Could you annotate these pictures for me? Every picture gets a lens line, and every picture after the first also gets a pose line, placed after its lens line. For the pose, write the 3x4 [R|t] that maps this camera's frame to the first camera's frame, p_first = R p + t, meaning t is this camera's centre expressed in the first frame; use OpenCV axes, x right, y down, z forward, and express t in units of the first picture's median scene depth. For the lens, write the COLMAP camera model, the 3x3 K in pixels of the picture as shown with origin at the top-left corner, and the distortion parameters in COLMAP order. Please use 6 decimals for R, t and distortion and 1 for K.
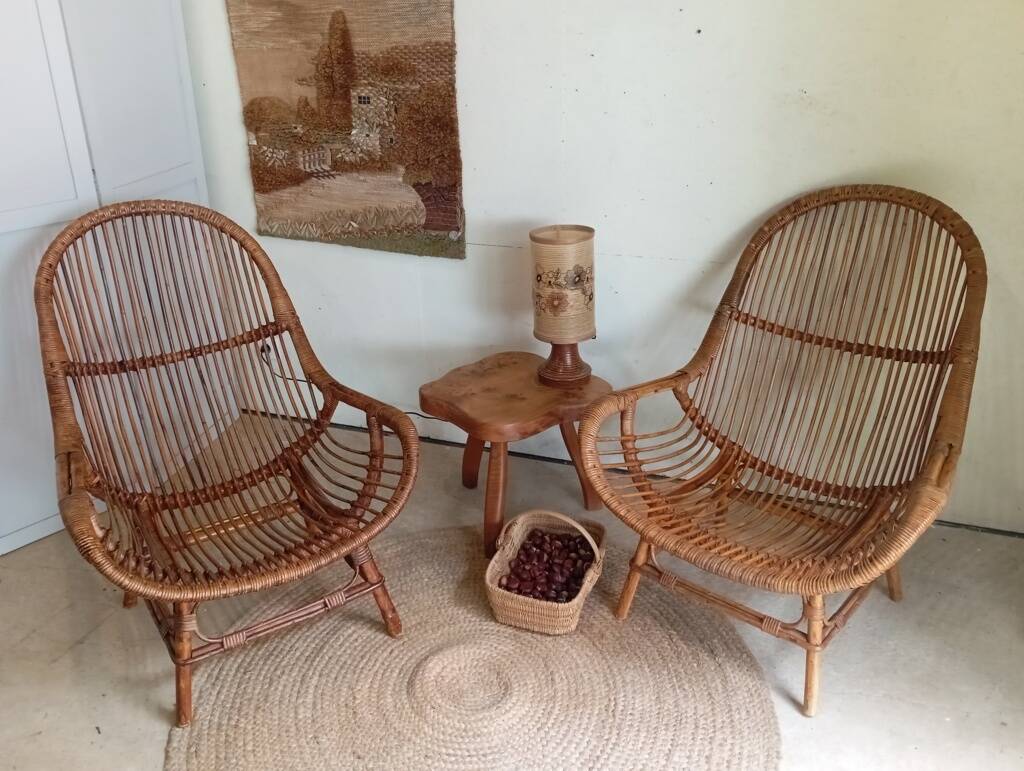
lens RADIAL K [[880.6, 0, 503.3], [0, 880.6, 384.4], [0, 0, 1]] dist [0.066172, -0.086901]
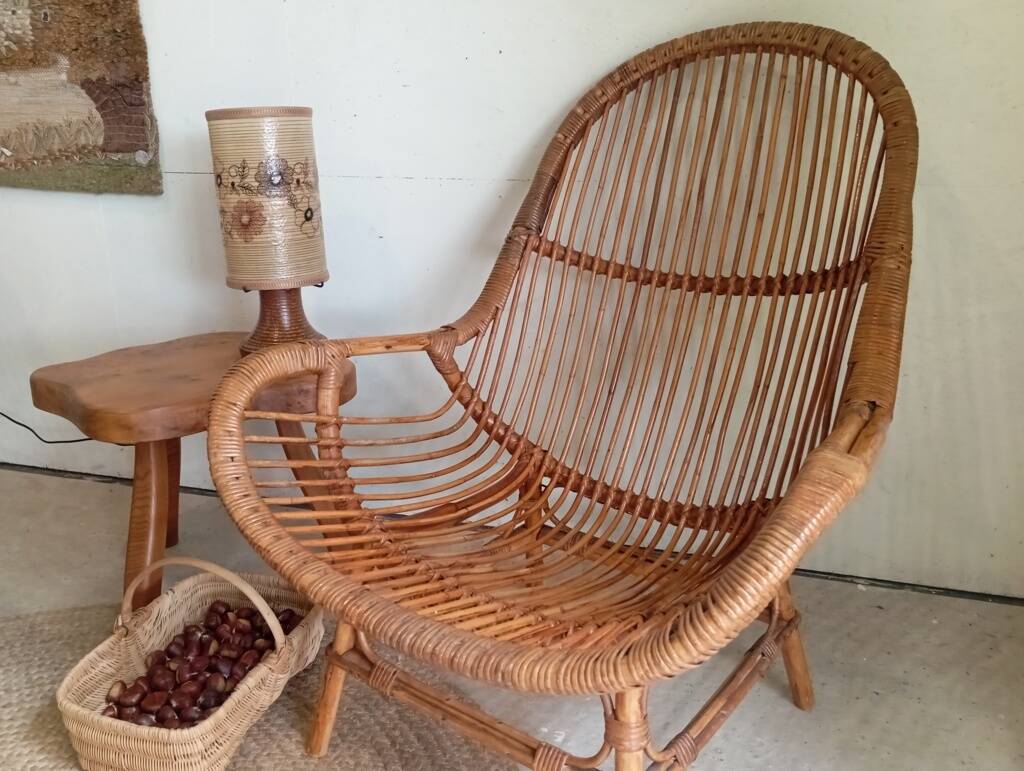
lens RADIAL K [[880.6, 0, 500.7], [0, 880.6, 381.7], [0, 0, 1]] dist [0.066172, -0.086901]
pose [[0.998347, -0.001036, 0.057461, 0.204890], [0.008409, 0.991711, -0.128212, 0.101635], [-0.056852, 0.128483, 0.990081, 0.397827]]
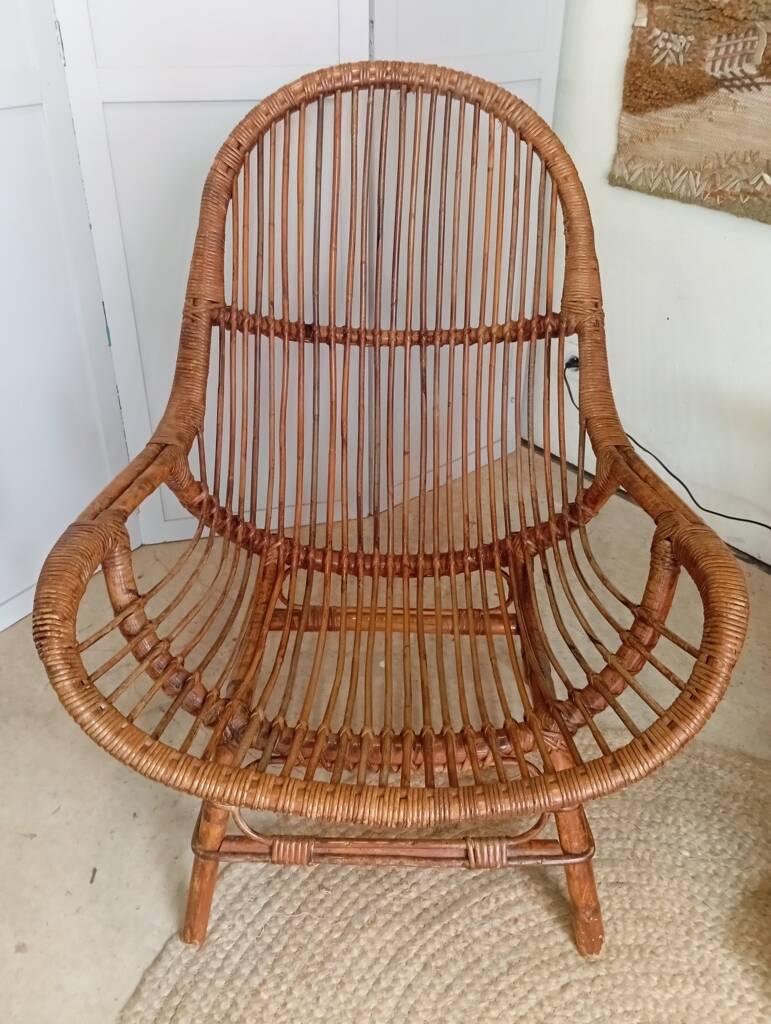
lens RADIAL K [[880.6, 0, 387.2], [0, 880.6, 502.3], [0, 0, 1]] dist [0.066172, -0.086901]
pose [[0.828283, 0.301781, -0.472097, -0.048391], [-0.251060, 0.953140, 0.168801, -0.024059], [0.500915, -0.021290, 0.865235, 0.464555]]
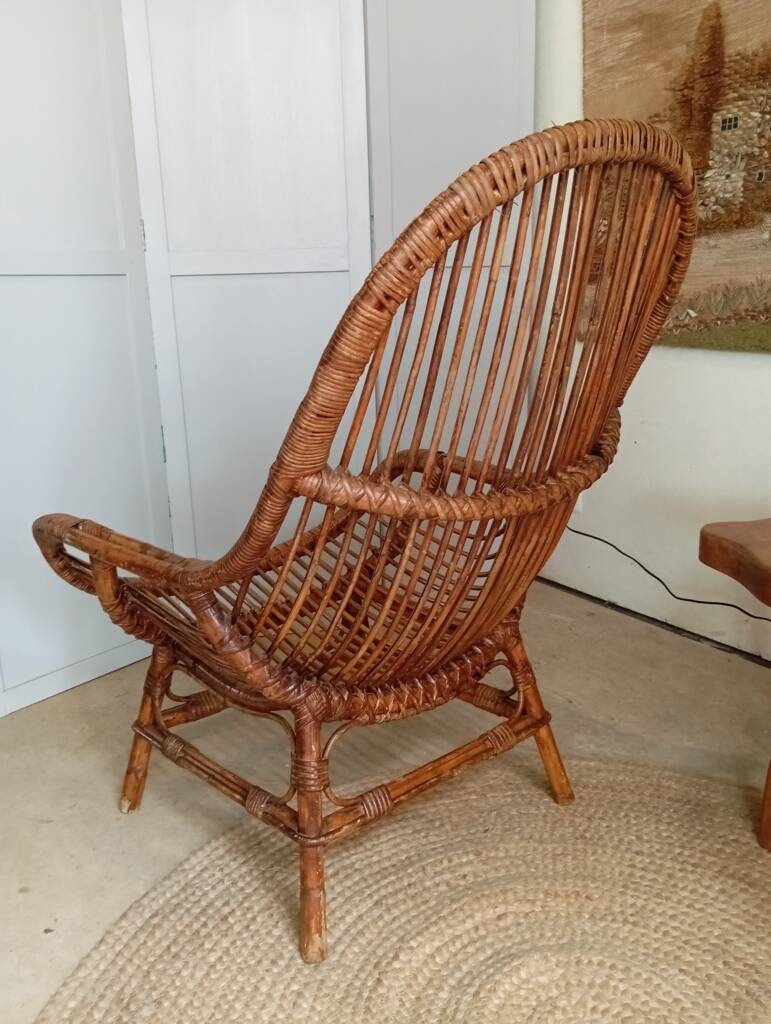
lens RADIAL K [[880.6, 0, 385.8], [0, 880.6, 503.8], [0, 0, 1]] dist [0.066172, -0.086901]
pose [[0.775207, 0.132255, -0.617708, 0.117401], [-0.243249, 0.964932, -0.098673, 0.111898], [0.582996, 0.226749, 0.780193, 0.421066]]
